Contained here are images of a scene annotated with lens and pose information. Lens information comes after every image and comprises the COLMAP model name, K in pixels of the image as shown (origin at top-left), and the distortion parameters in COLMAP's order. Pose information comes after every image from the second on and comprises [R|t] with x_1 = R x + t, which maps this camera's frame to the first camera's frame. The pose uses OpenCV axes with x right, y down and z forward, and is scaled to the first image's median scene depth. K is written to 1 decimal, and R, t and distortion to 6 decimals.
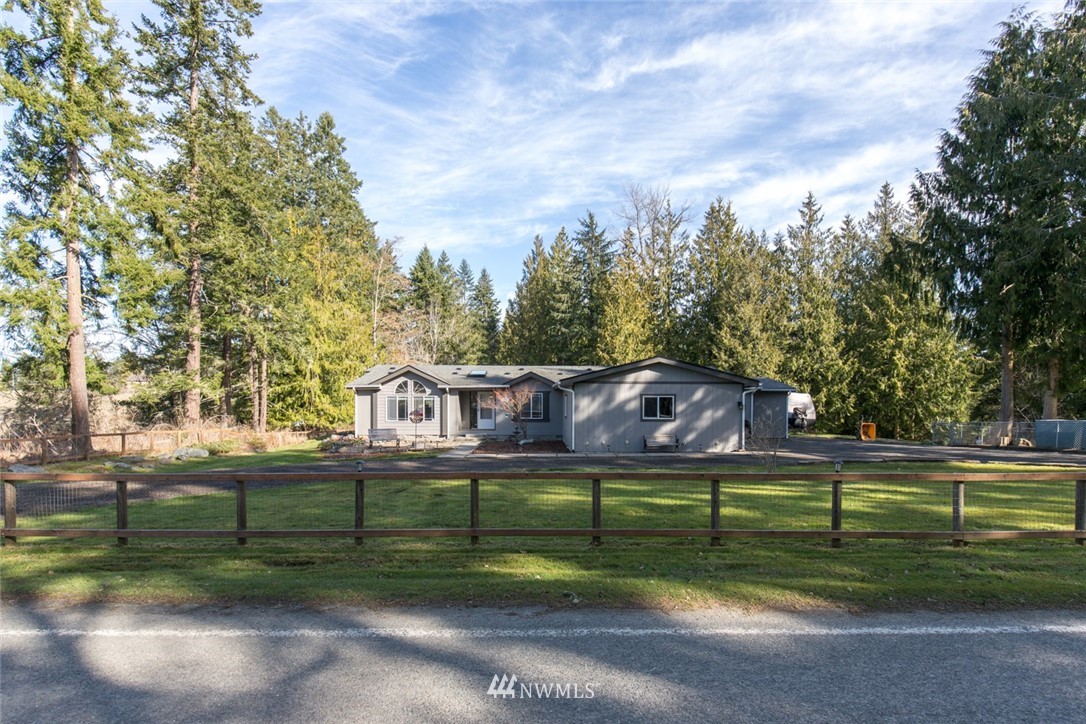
lens RADIAL K [[506.7, 0, 541.6], [0, 506.7, 406.3], [0, 0, 1]] dist [0.021915, -0.000041]
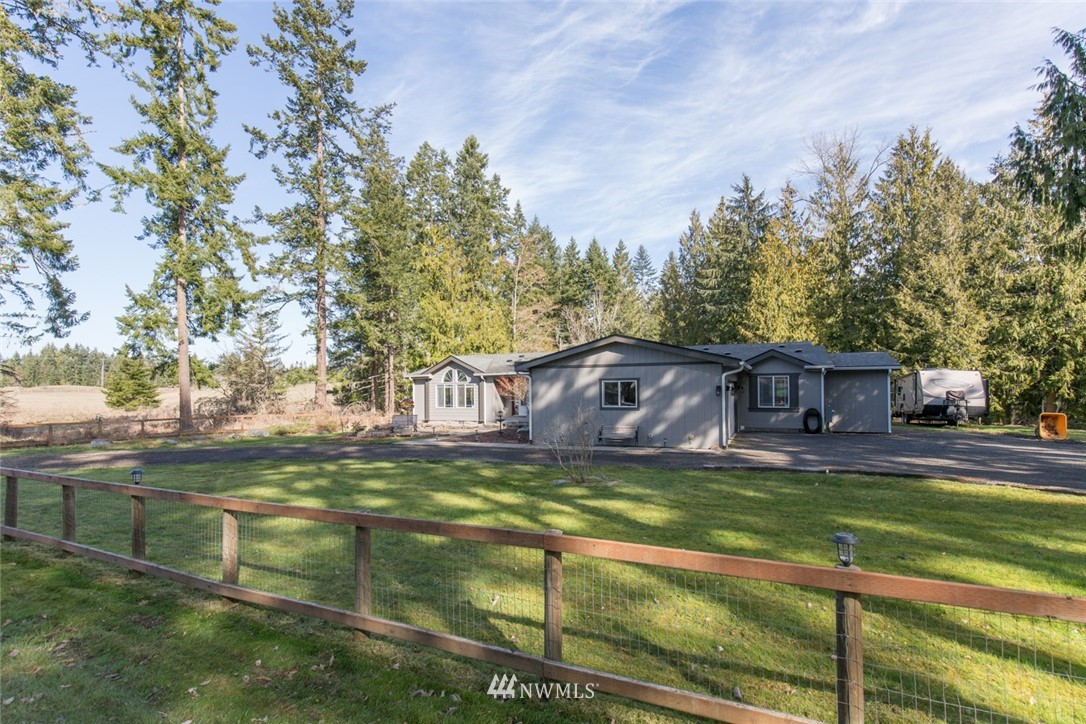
lens RADIAL K [[497.2, 0, 544.6], [0, 497.2, 380.9], [0, 0, 1]] dist [0.002935, -0.000296]
pose [[0.904936, -0.018954, -0.425125, 0.353936], [0.010054, 0.999681, -0.023169, -0.001030], [0.425428, 0.016693, 0.904838, 0.136335]]
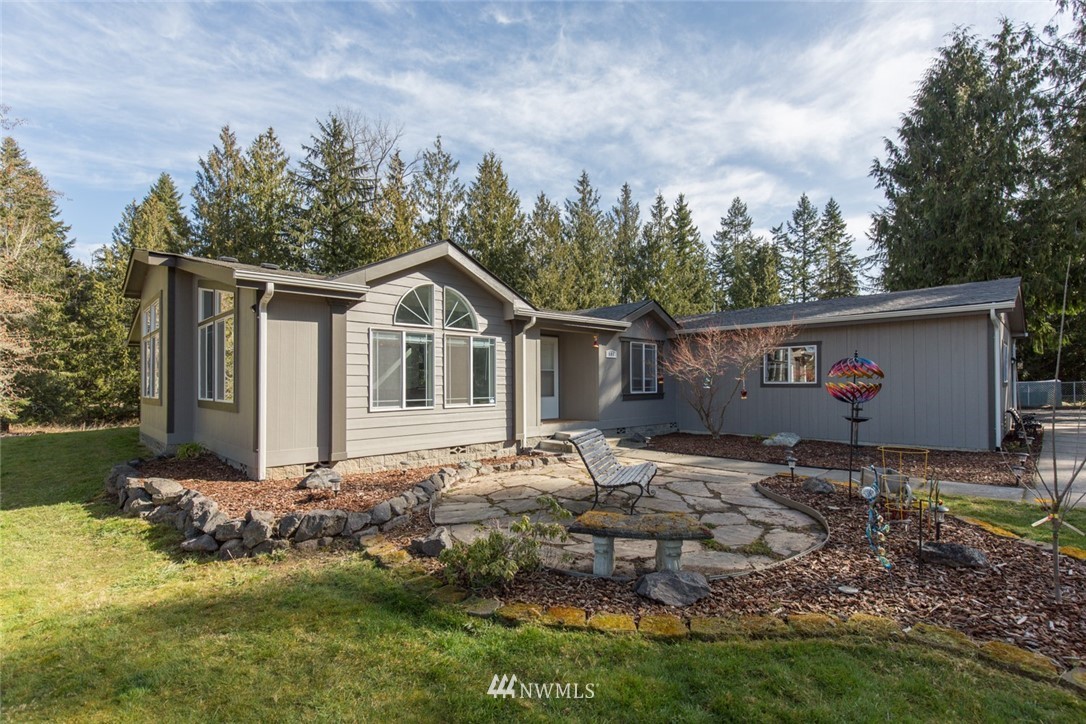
lens RADIAL K [[497.2, 0, 544.6], [0, 497.2, 380.9], [0, 0, 1]] dist [0.002935, -0.000296]
pose [[0.722901, -0.001817, 0.690950, -0.434656], [0.014920, 0.999804, -0.012980, 0.017064], [-0.690791, 0.019692, 0.722786, 0.708814]]
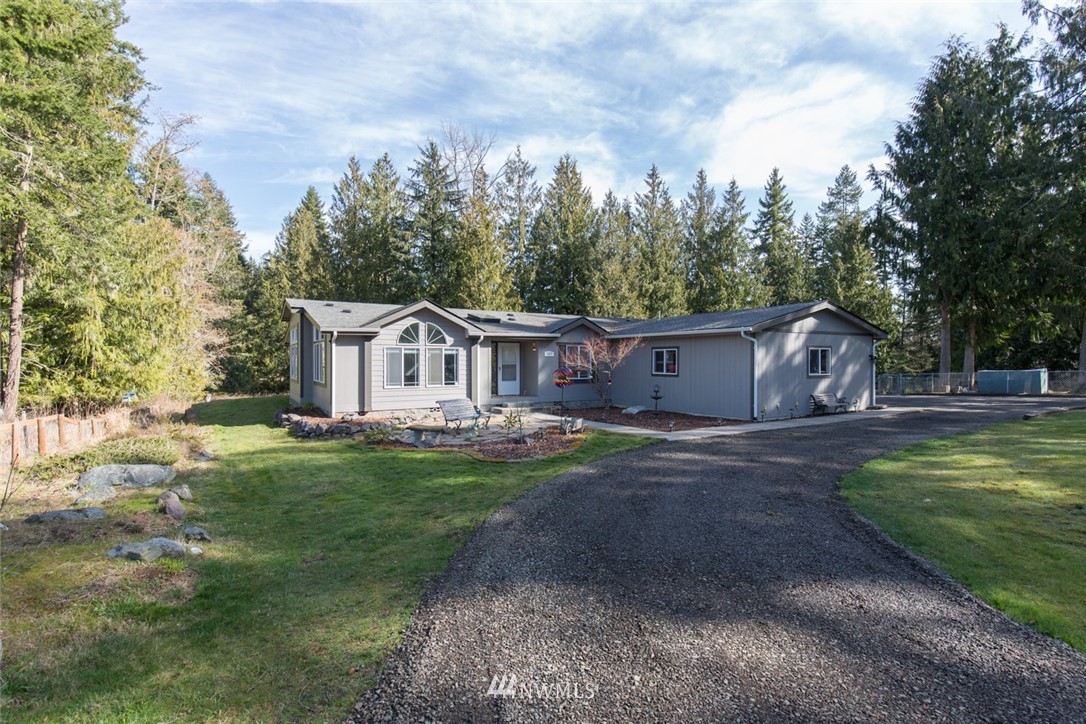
lens RADIAL K [[520.5, 0, 543.0], [0, 520.5, 362.0], [0, 0, 1]] dist [-0.000542, -0.001140]
pose [[0.865920, -0.002673, 0.500176, -0.453240], [0.007904, 0.999934, -0.008340, 0.005064], [-0.500121, 0.011175, 0.865884, 0.356239]]
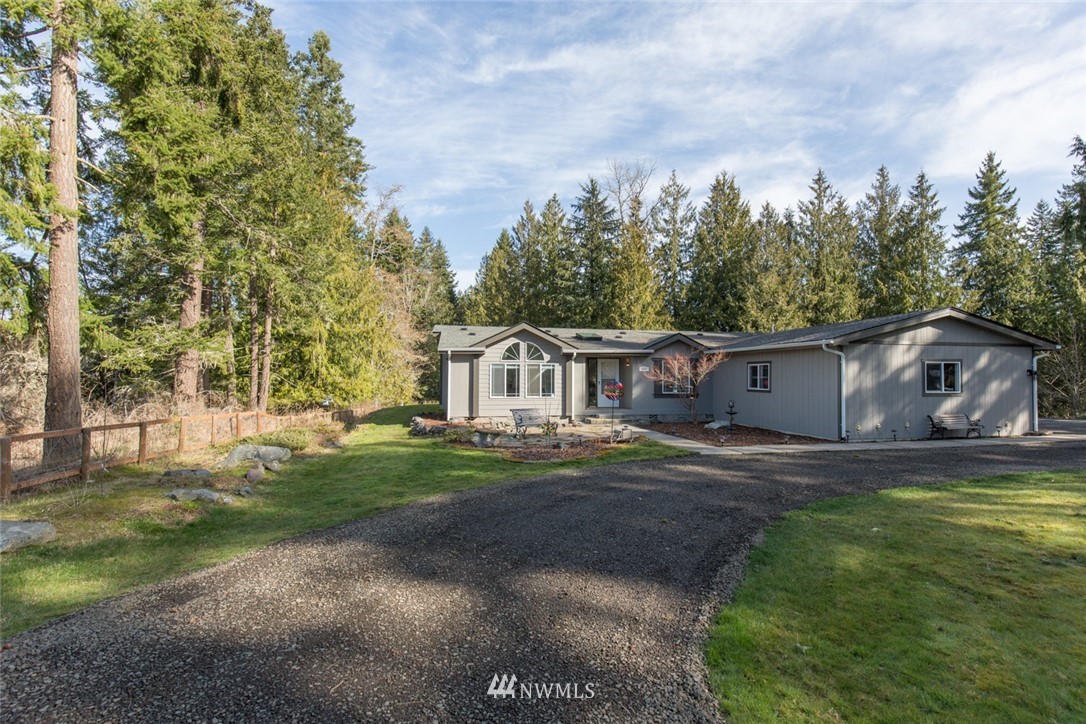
lens RADIAL K [[487.8, 0, 547.0], [0, 487.8, 364.2], [0, 0, 1]] dist [0.030752, -0.025609]
pose [[0.986128, 0.006076, 0.165877, -0.340794], [0.000033, 0.999323, -0.036800, 0.007242], [-0.165988, 0.036295, 0.985460, 0.289905]]
